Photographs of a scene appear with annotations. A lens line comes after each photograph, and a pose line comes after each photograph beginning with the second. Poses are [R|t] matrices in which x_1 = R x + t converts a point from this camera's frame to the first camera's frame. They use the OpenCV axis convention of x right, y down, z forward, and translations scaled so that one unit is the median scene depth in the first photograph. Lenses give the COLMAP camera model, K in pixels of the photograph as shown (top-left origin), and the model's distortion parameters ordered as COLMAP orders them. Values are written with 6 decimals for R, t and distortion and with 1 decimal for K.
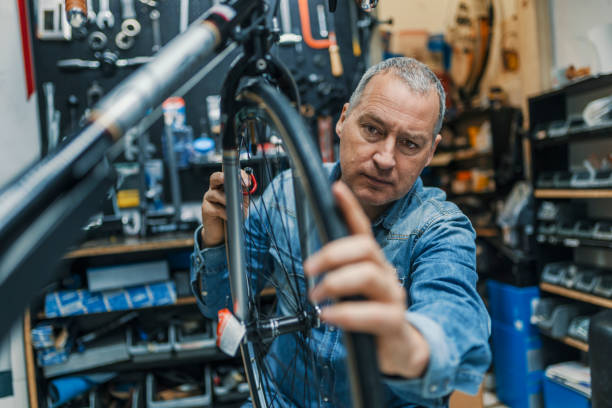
lens RADIAL K [[591.4, 0, 306.0], [0, 591.4, 204.0], [0, 0, 1]] dist [0.010235, 0.001431]
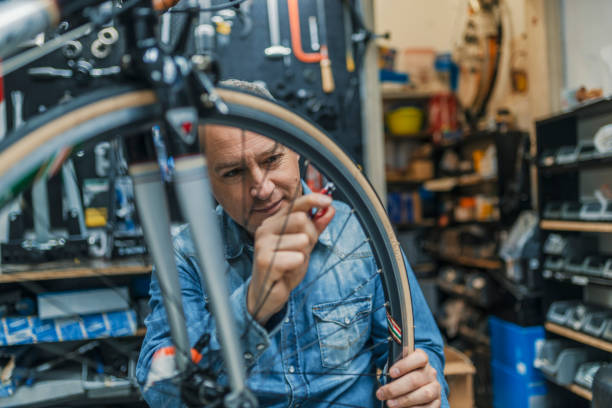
lens RADIAL K [[591.4, 0, 306.0], [0, 591.4, 204.0], [0, 0, 1]] dist [0.010235, 0.001431]
pose [[0.999131, 0.029351, -0.029580, 0.050695], [-0.030336, 0.998981, -0.033408, -0.008187], [0.028569, 0.034276, 0.999004, 0.074444]]
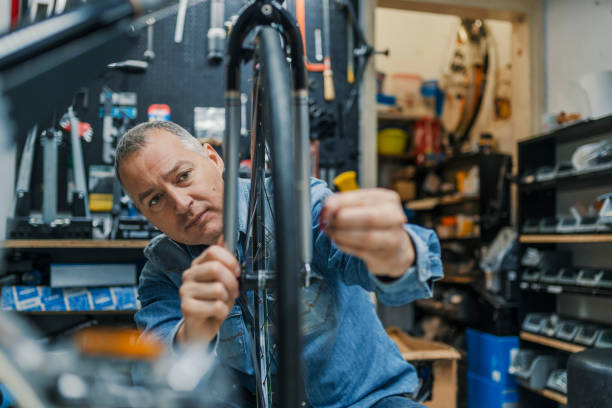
lens RADIAL K [[626.9, 0, 306.0], [0, 626.9, 204.0], [0, 0, 1]] dist [0.008364, 0.003962]
pose [[0.995248, 0.090753, 0.035284, -0.006401], [-0.086775, 0.991051, -0.101426, 0.063892], [-0.044173, 0.097882, 0.994217, -0.019058]]
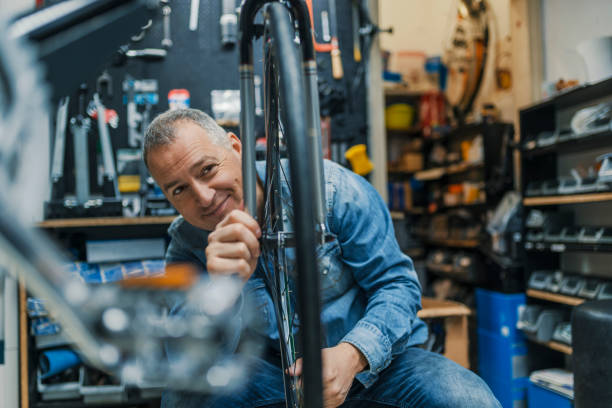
lens RADIAL K [[591.4, 0, 306.0], [0, 591.4, 204.0], [0, 0, 1]] dist [0.010235, 0.001431]
pose [[0.998775, 0.047967, 0.012186, -0.004965], [-0.047081, 0.996785, -0.064833, 0.074079], [-0.015257, 0.064180, 0.997822, -0.024460]]
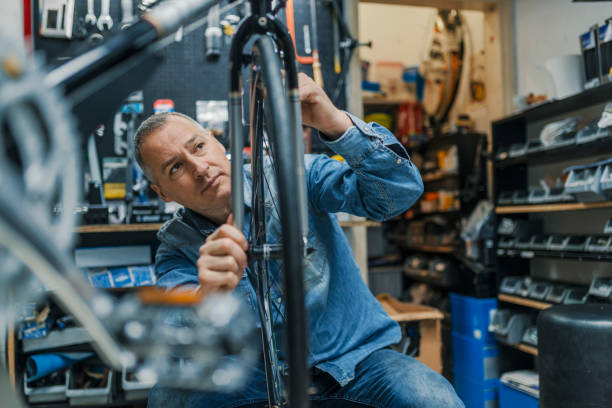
lens RADIAL K [[591.4, 0, 306.0], [0, 591.4, 204.0], [0, 0, 1]] dist [0.010235, 0.001431]
pose [[0.997463, 0.053750, 0.046681, -0.008909], [-0.050401, 0.996260, -0.070180, 0.067198], [-0.050279, 0.067649, 0.996441, -0.058847]]
